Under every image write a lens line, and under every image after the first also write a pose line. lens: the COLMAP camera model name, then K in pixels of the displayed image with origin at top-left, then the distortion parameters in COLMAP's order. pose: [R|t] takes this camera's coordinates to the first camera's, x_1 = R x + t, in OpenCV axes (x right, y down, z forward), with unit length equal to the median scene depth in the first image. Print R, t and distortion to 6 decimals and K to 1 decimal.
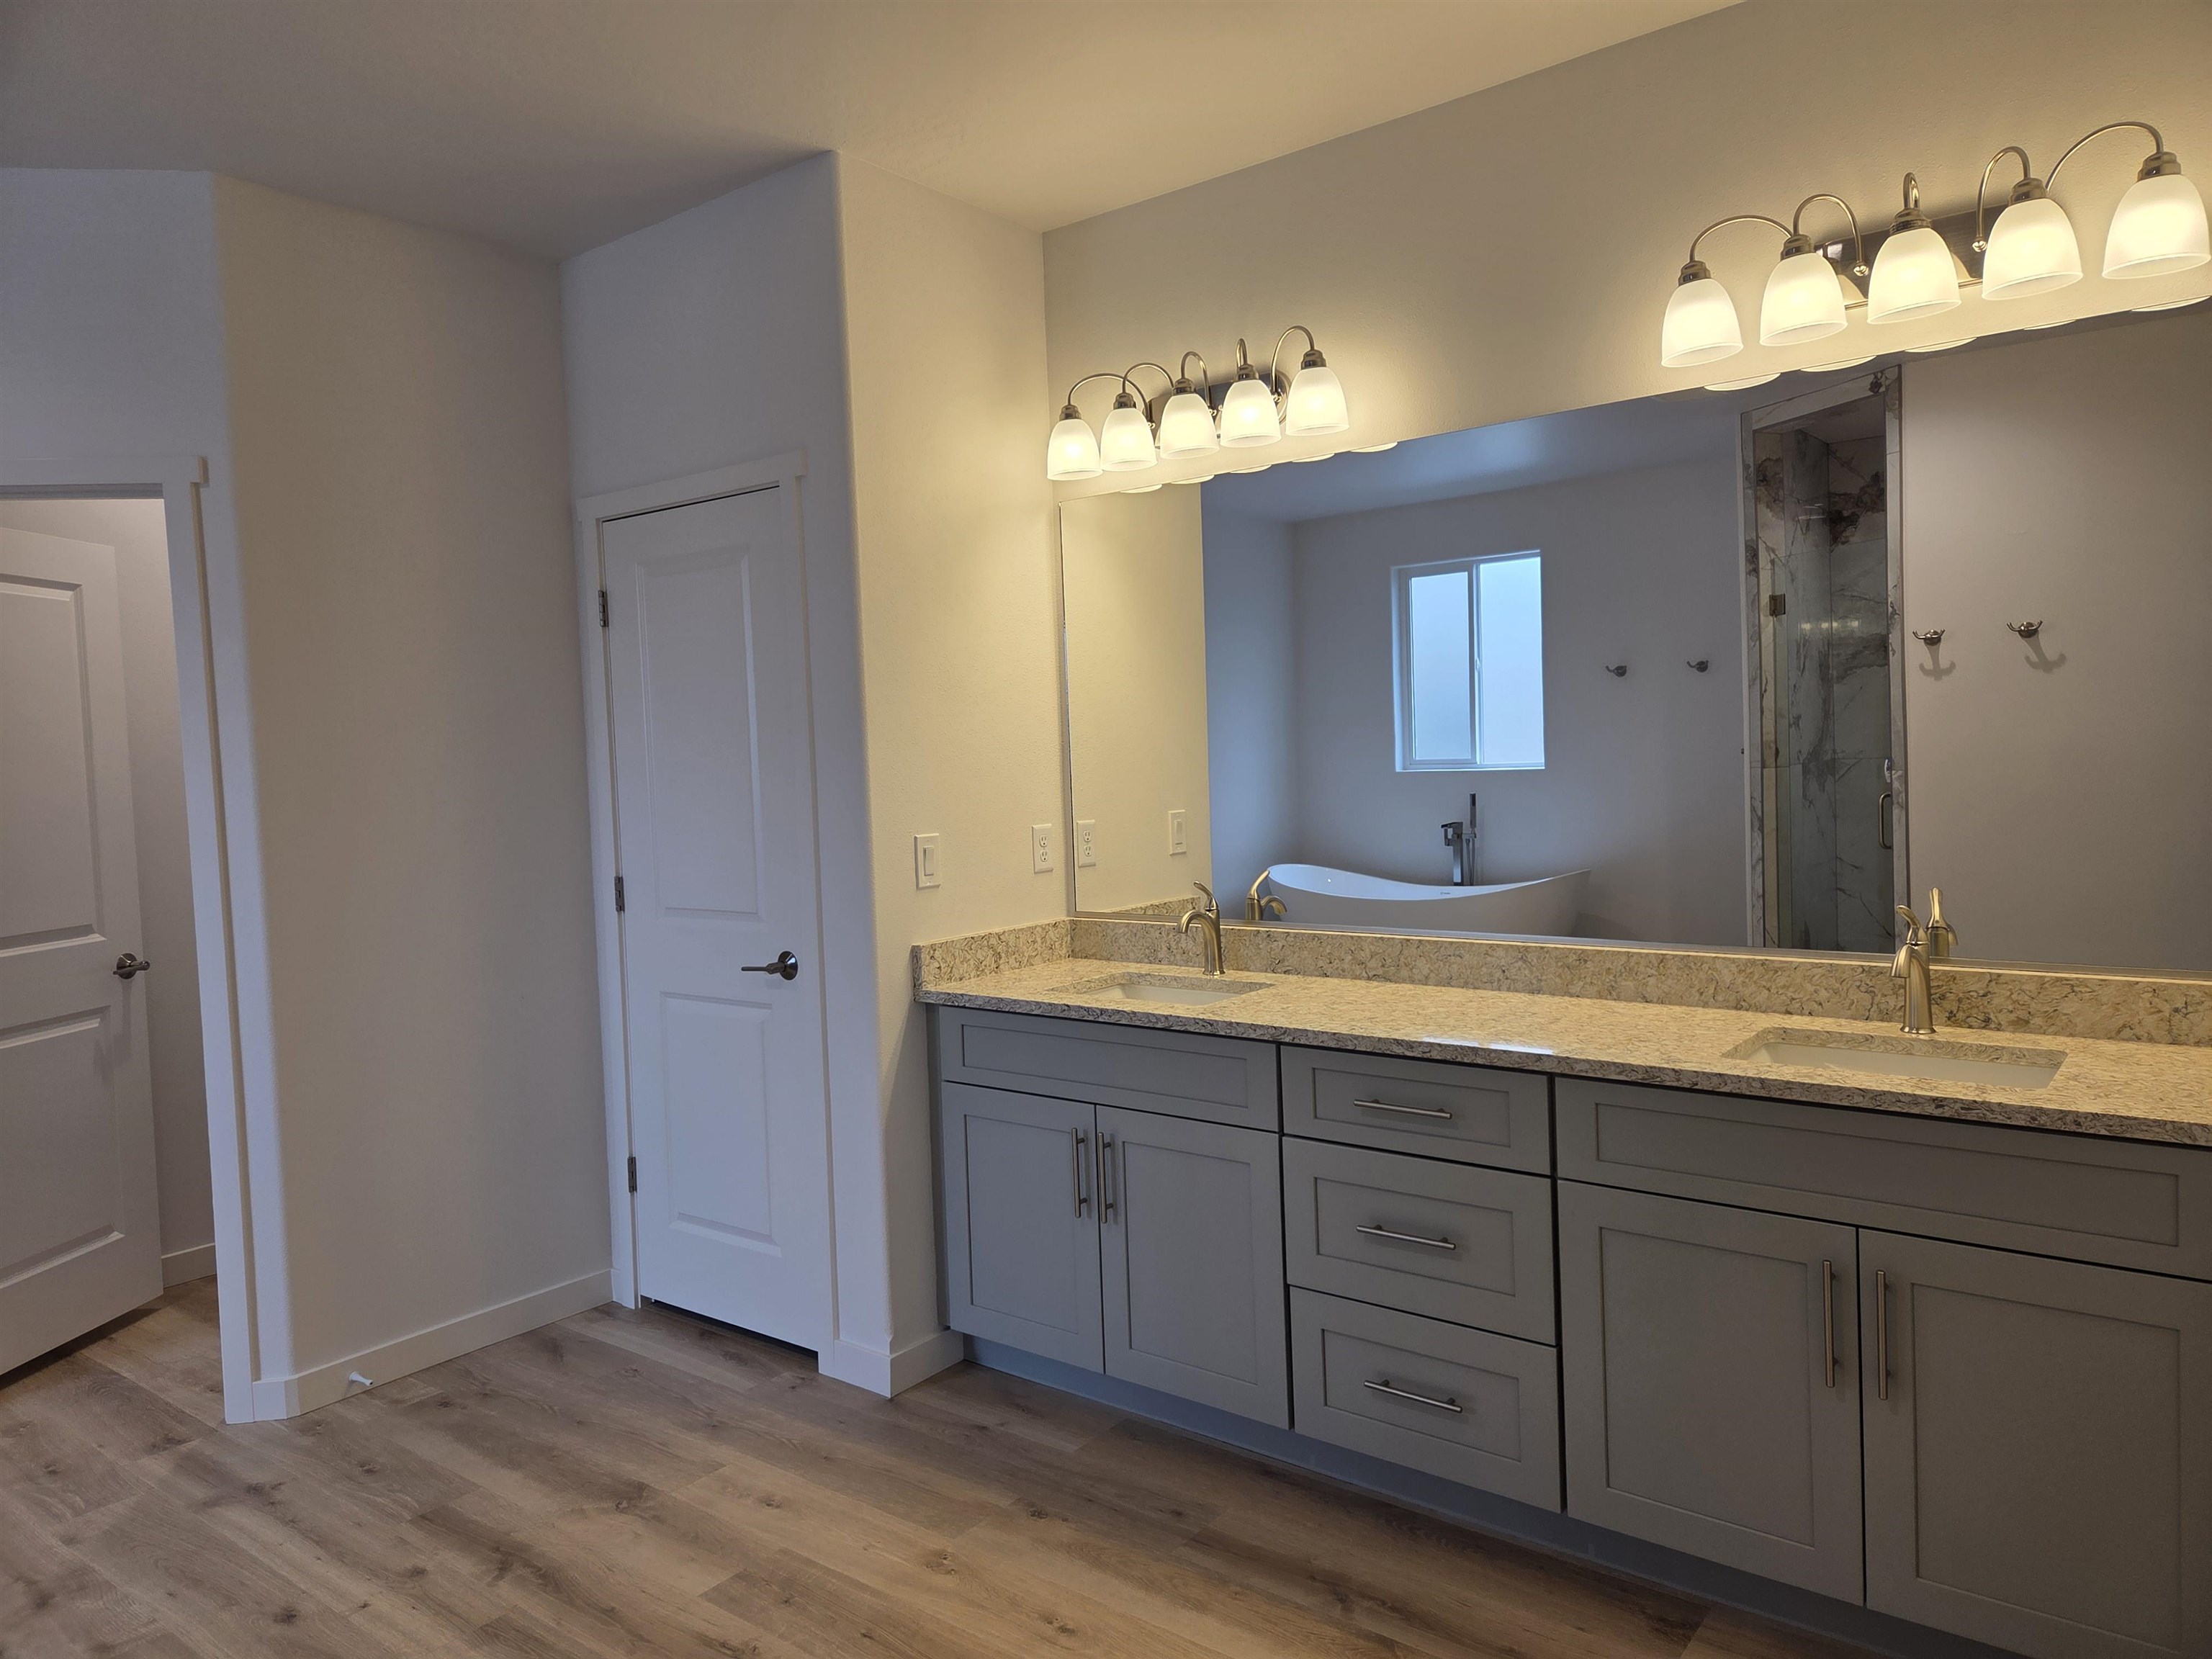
lens RADIAL K [[1463.9, 0, 1088.5], [0, 1463.9, 805.1], [0, 0, 1]] dist [-0.004168, 0.003662]
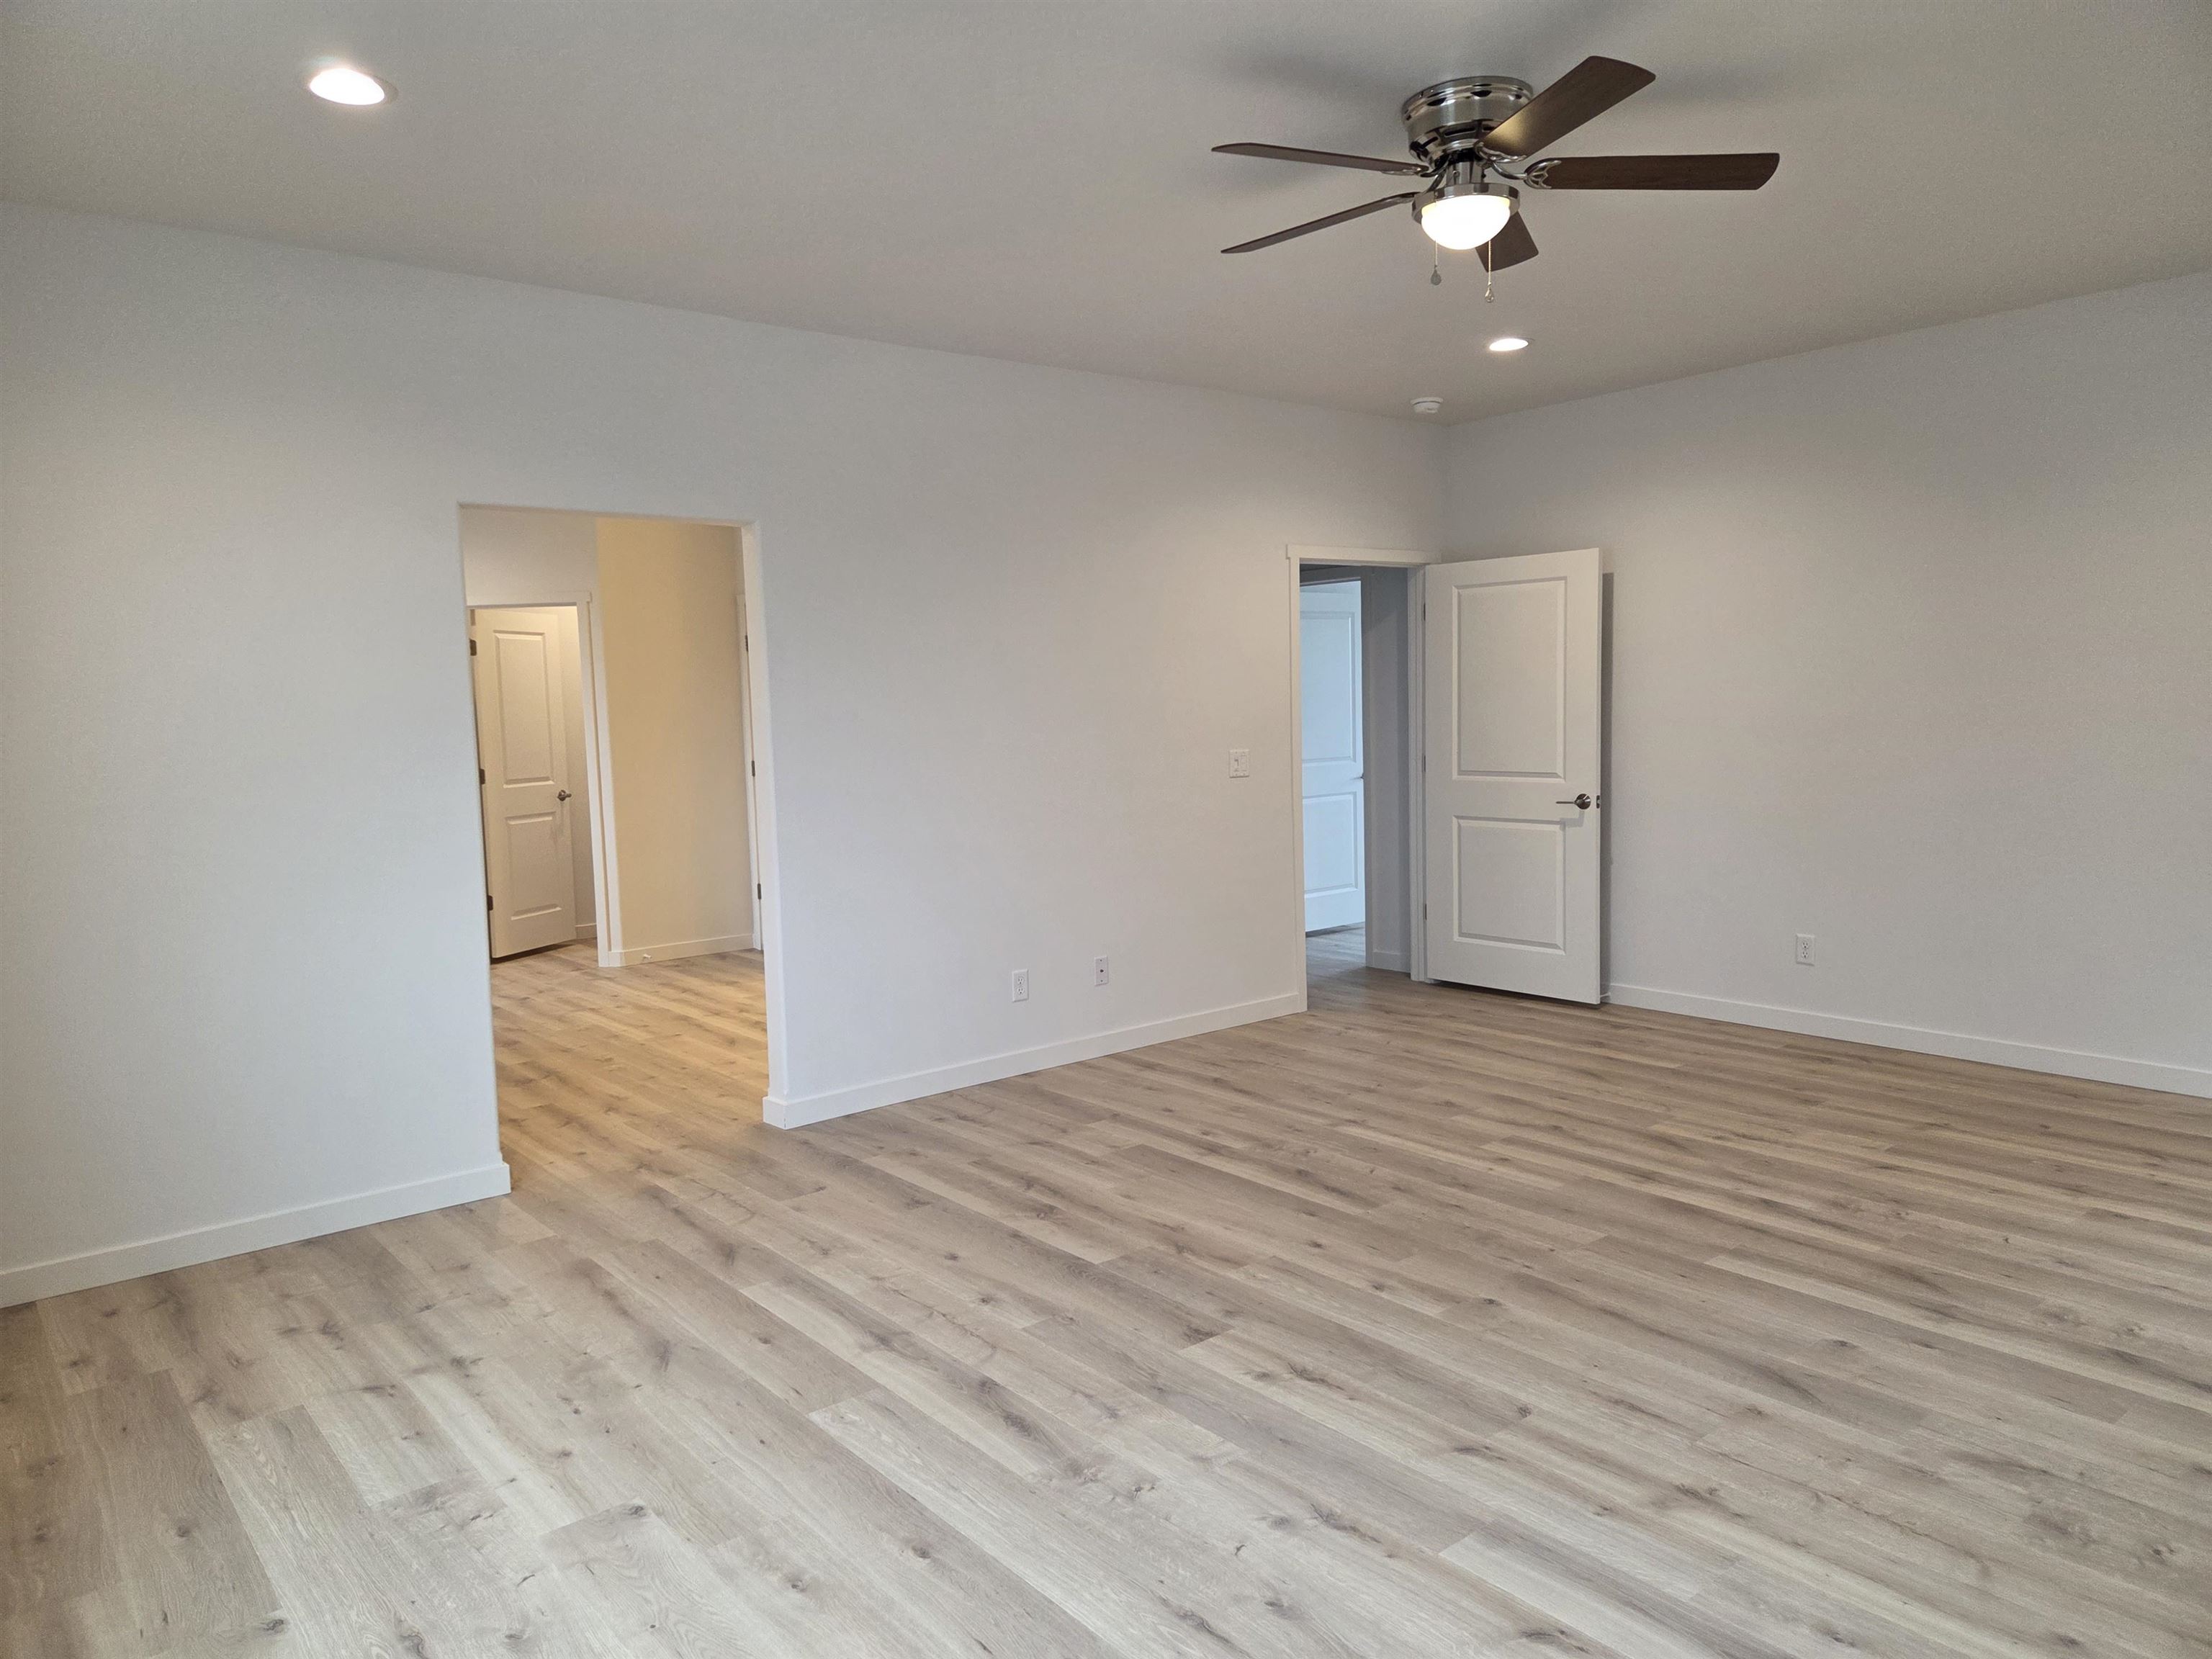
lens RADIAL K [[1504.1, 0, 1095.4], [0, 1504.1, 795.1], [0, 0, 1]] dist [0.023761, -0.000157]
pose [[0.974112, 0.015866, -0.225510, 0.831667], [-0.009665, 0.999545, 0.028574, 0.036692], [0.225861, -0.025655, 0.973822, -1.341543]]
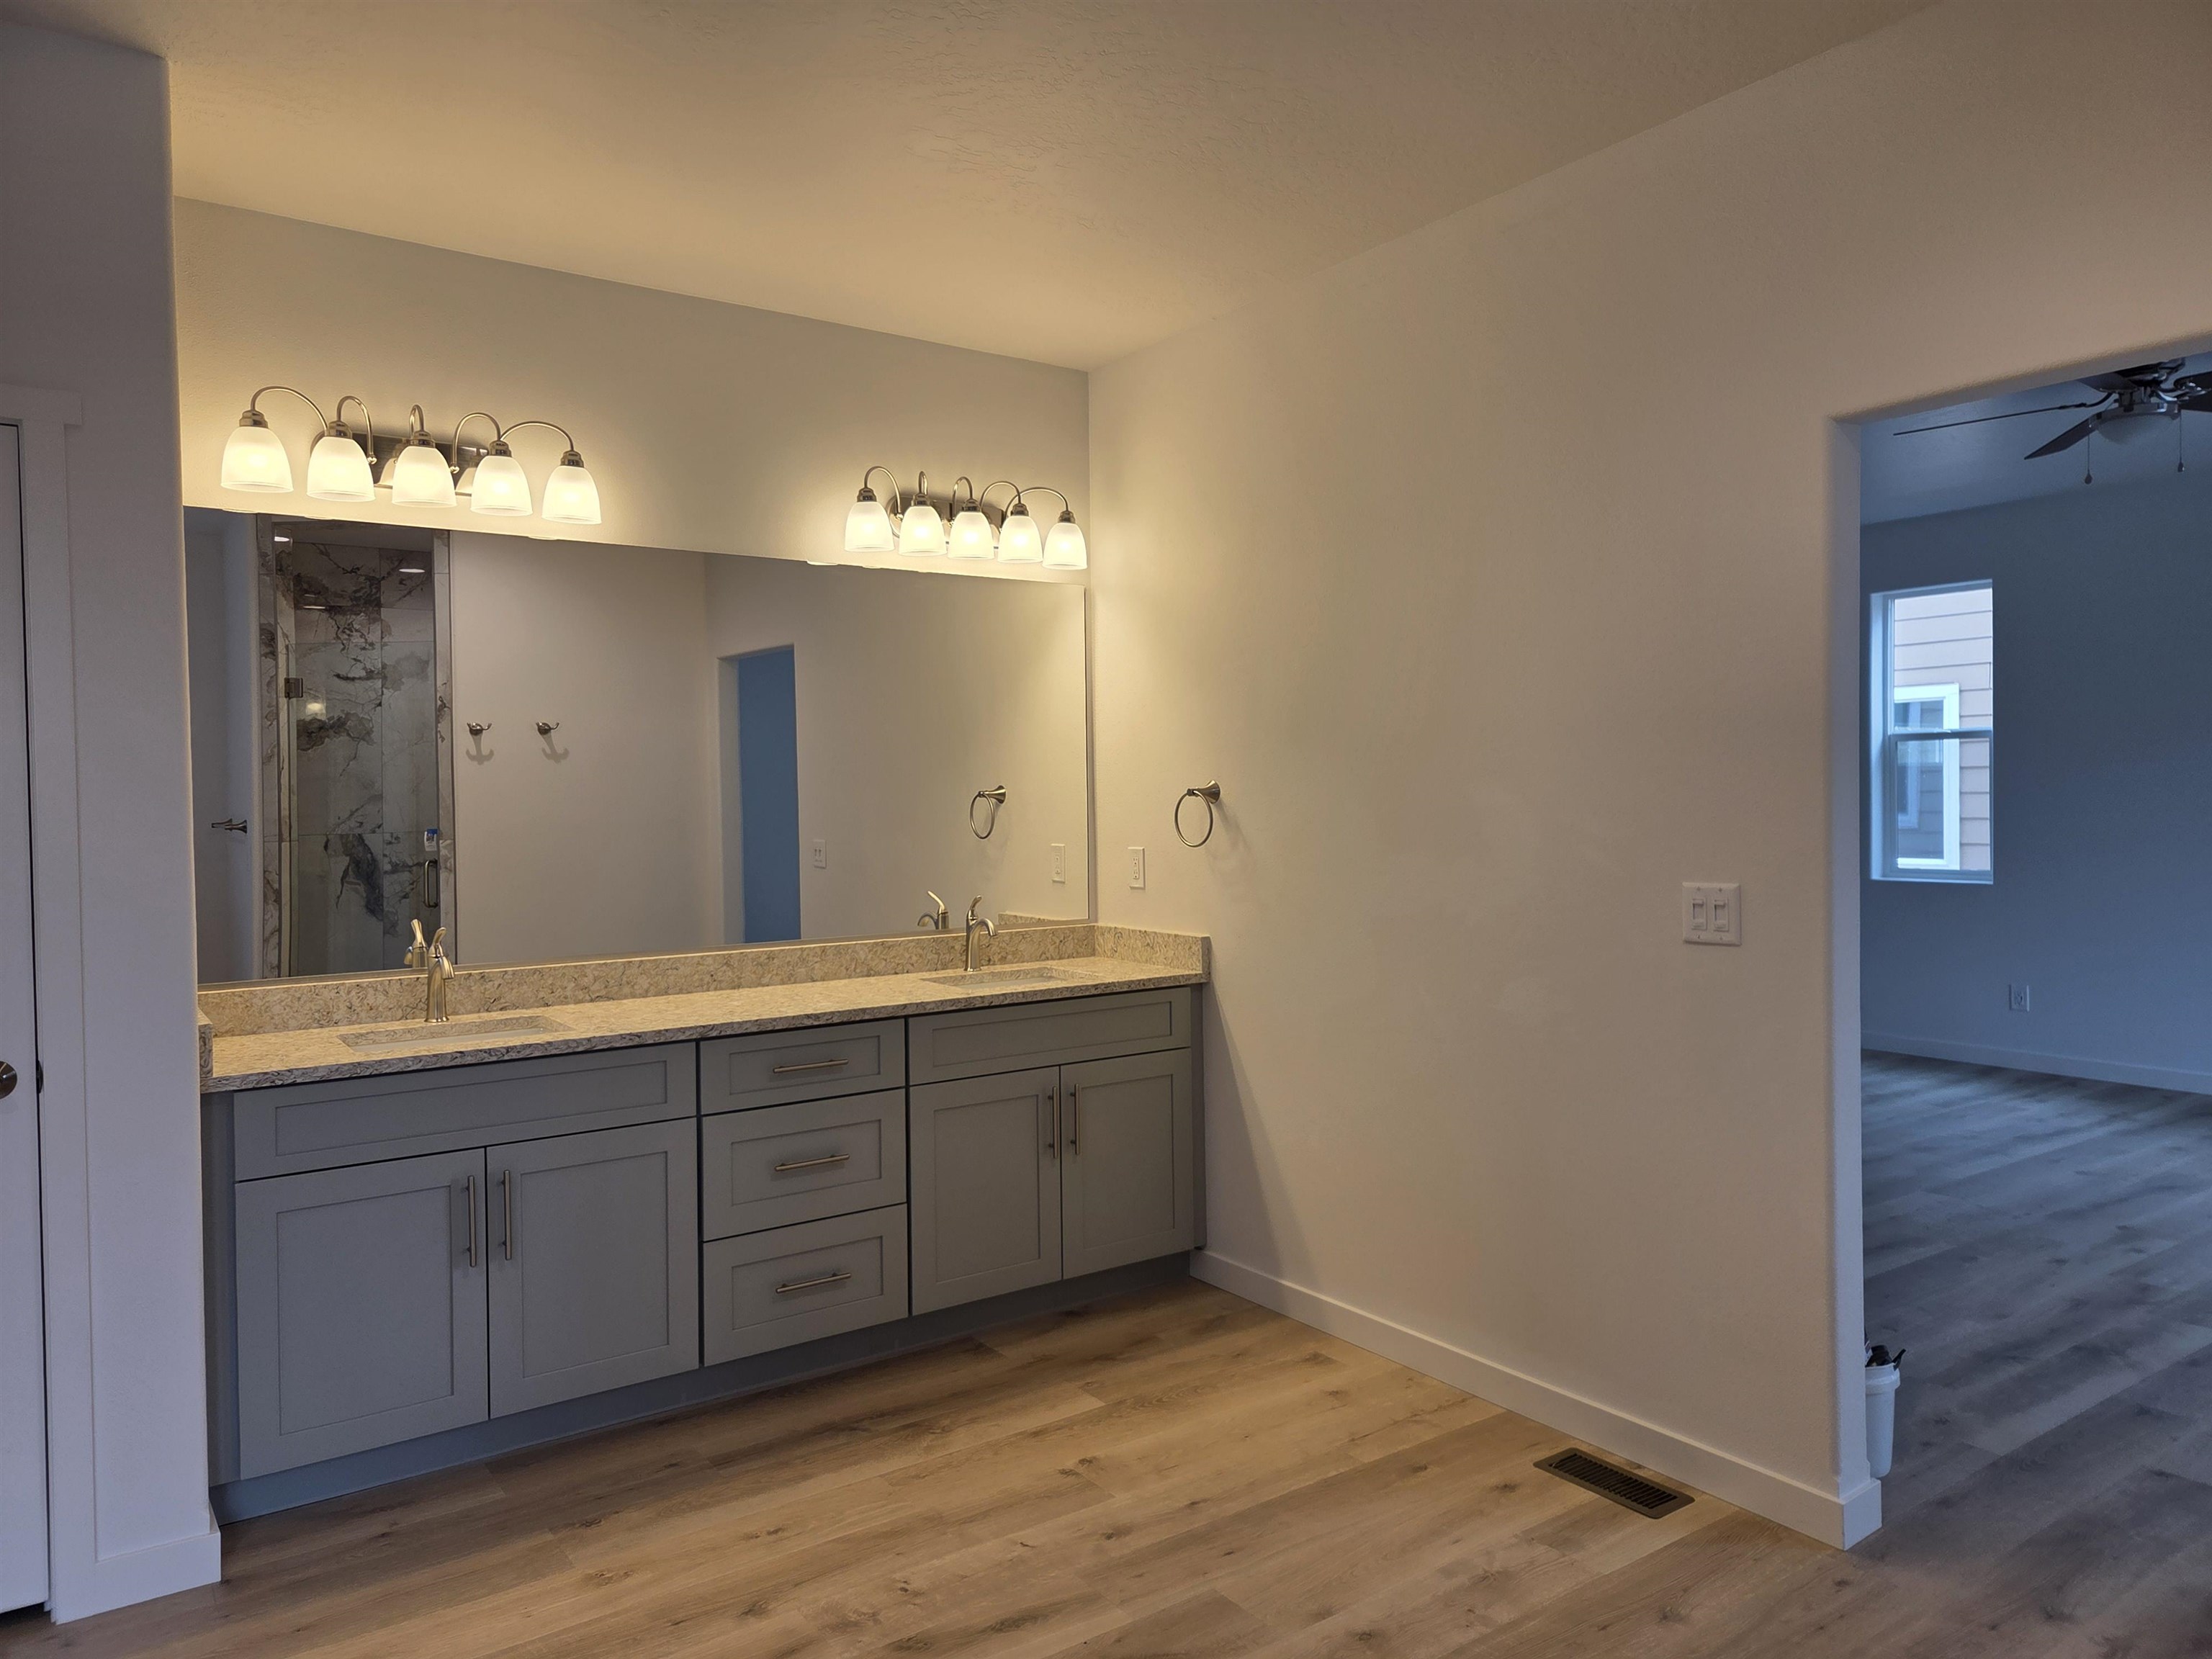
lens RADIAL K [[1463.9, 0, 1088.5], [0, 1463.9, 805.1], [0, 0, 1]] dist [-0.004168, 0.003662]
pose [[0.302891, 0.019111, 0.952833, -0.805245], [0.042207, 0.998549, -0.033445, 0.020297], [-0.952090, 0.050346, 0.301645, 0.278203]]
